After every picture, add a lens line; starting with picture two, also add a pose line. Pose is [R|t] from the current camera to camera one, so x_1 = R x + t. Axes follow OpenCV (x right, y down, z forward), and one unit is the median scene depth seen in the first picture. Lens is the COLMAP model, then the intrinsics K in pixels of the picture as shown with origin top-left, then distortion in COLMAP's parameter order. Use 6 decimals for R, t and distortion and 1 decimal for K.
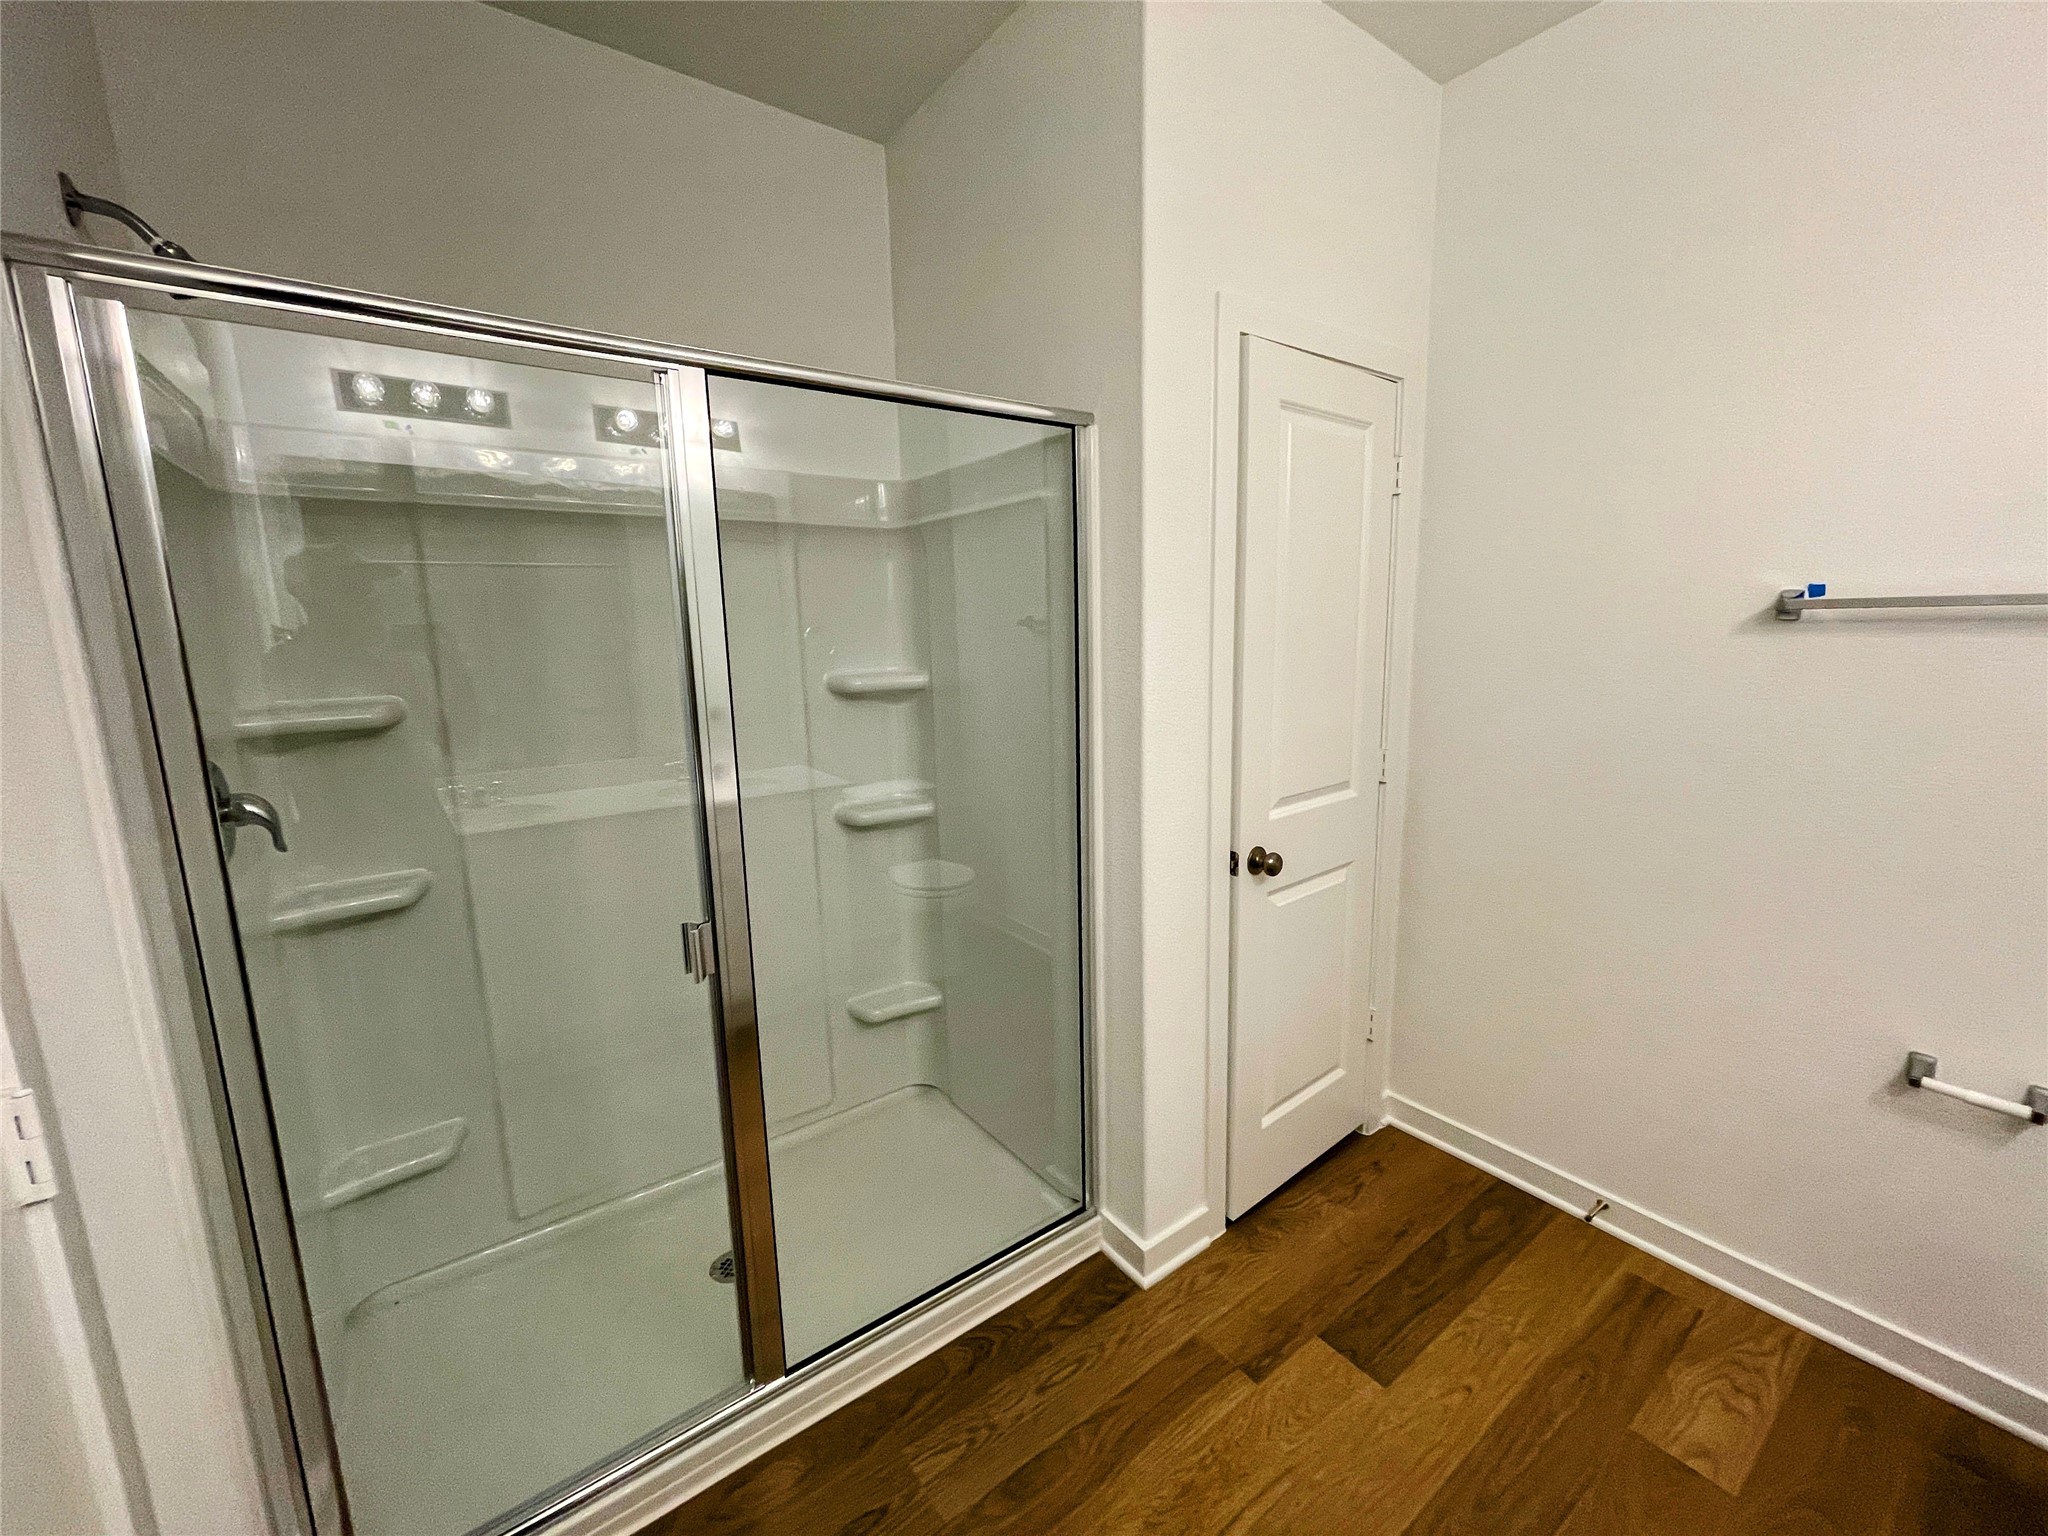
lens RADIAL K [[823.3, 0, 1031.8], [0, 823.3, 753.3], [0, 0, 1]] dist [-0.004644, 0.000062]
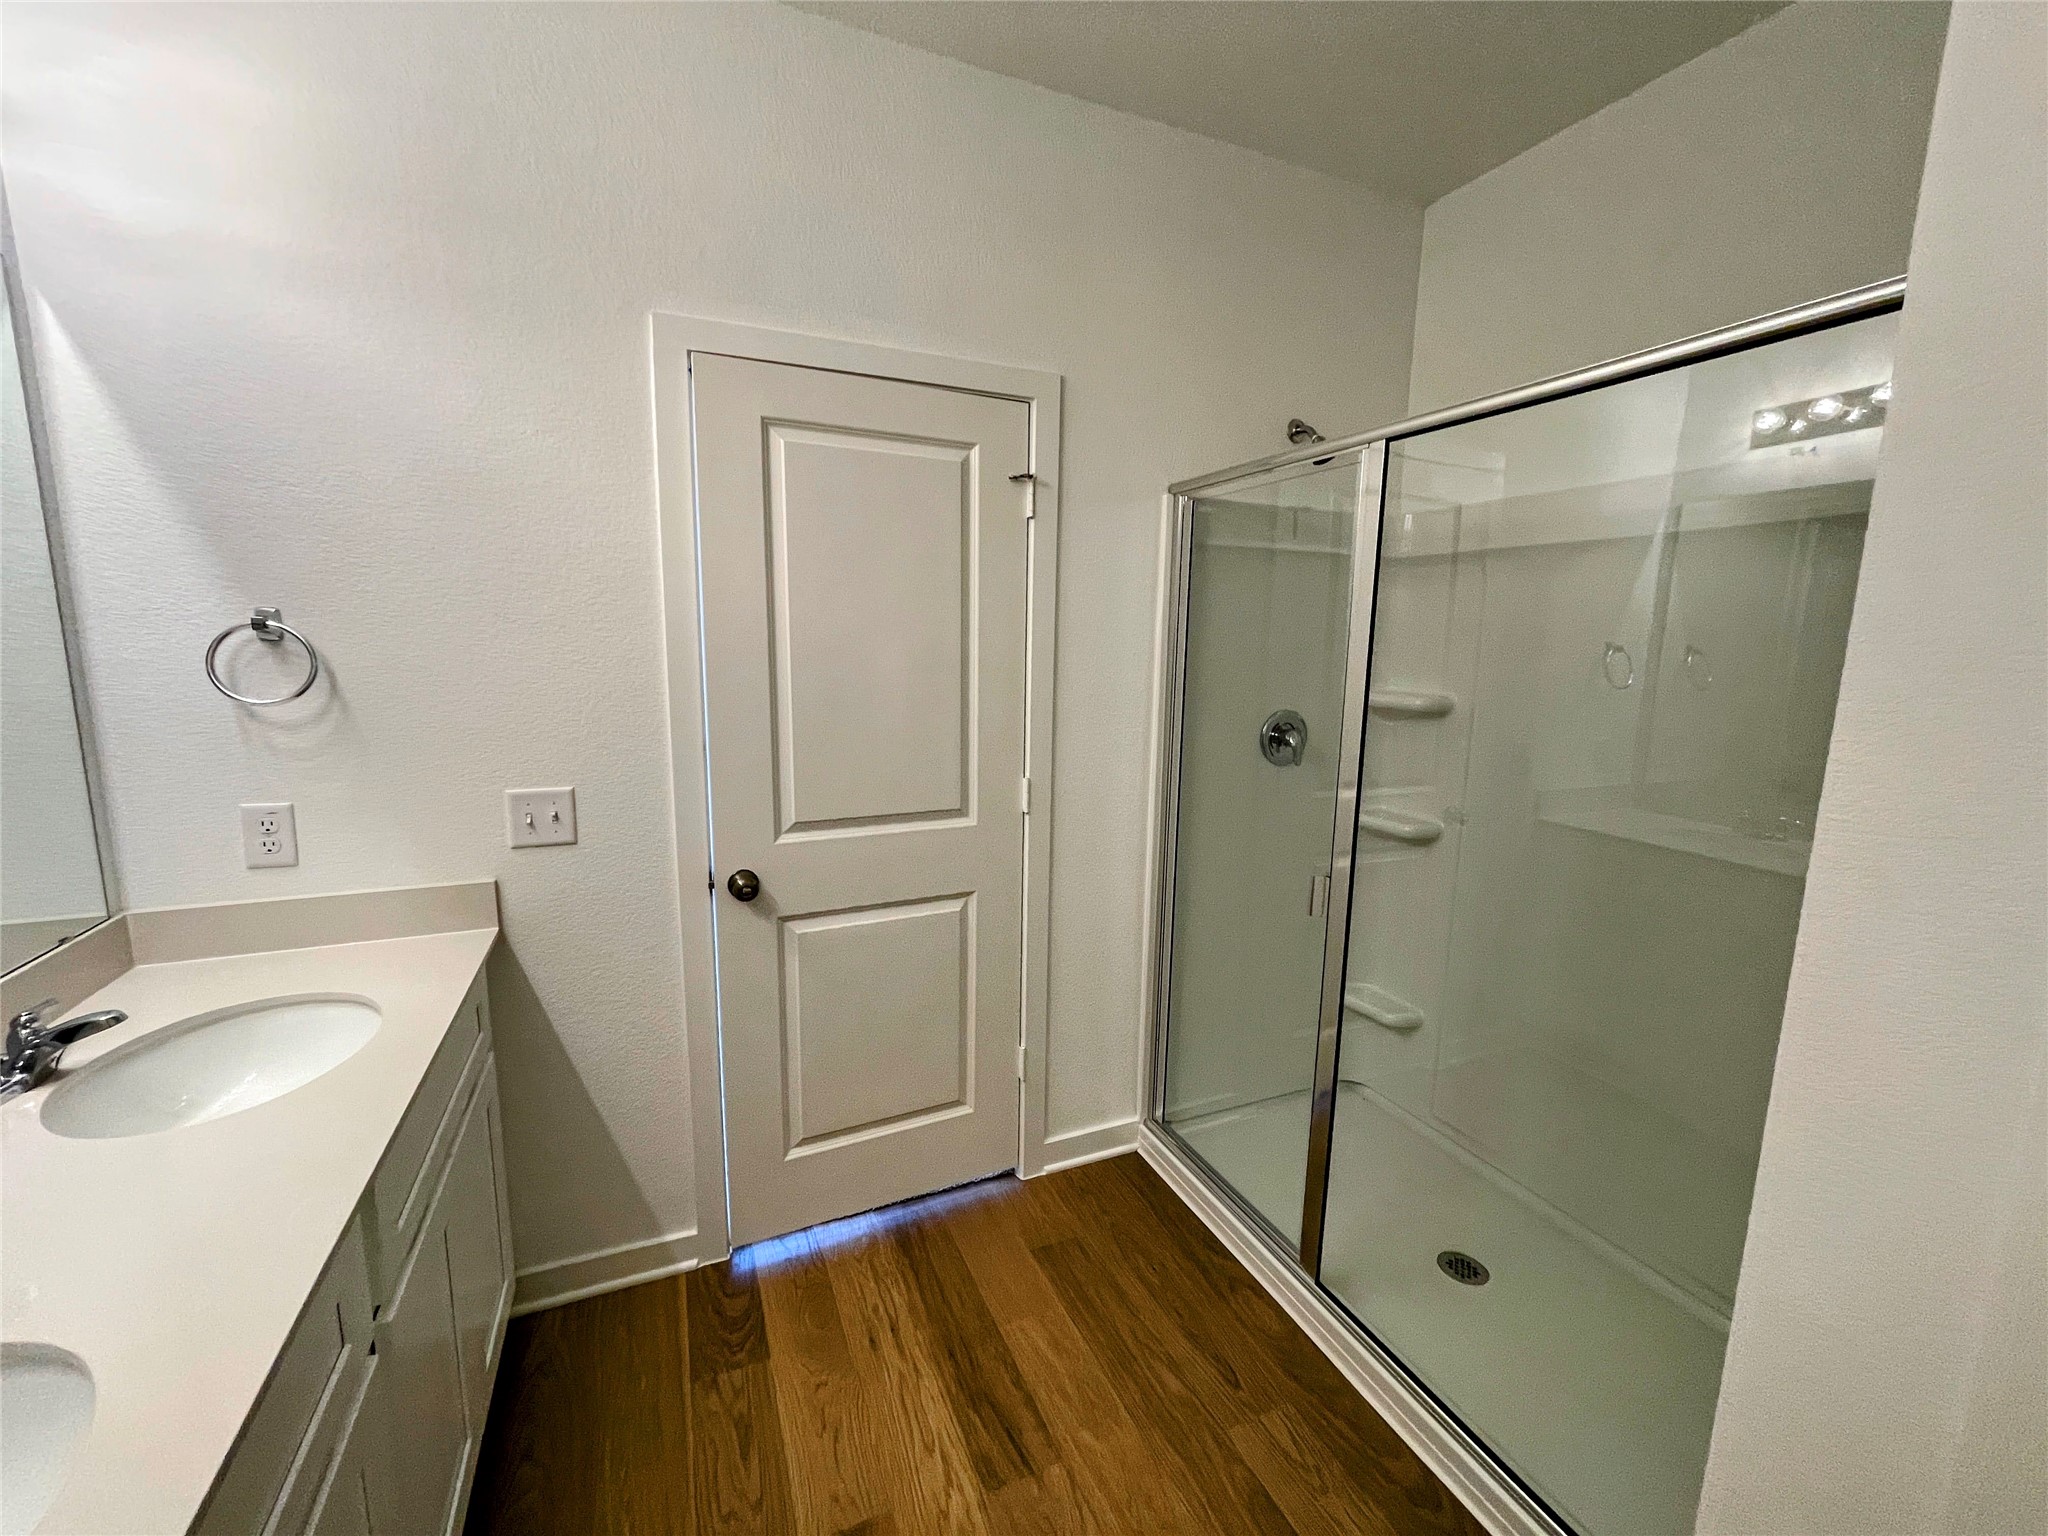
lens RADIAL K [[823.3, 0, 1030.3], [0, 823.3, 772.1], [0, 0, 1]] dist [-0.004644, 0.000062]
pose [[-0.223786, 0.169859, -0.959723, 0.844289], [-0.173182, 0.962097, 0.210661, -0.132872], [0.959129, 0.213350, -0.185887, 0.707075]]
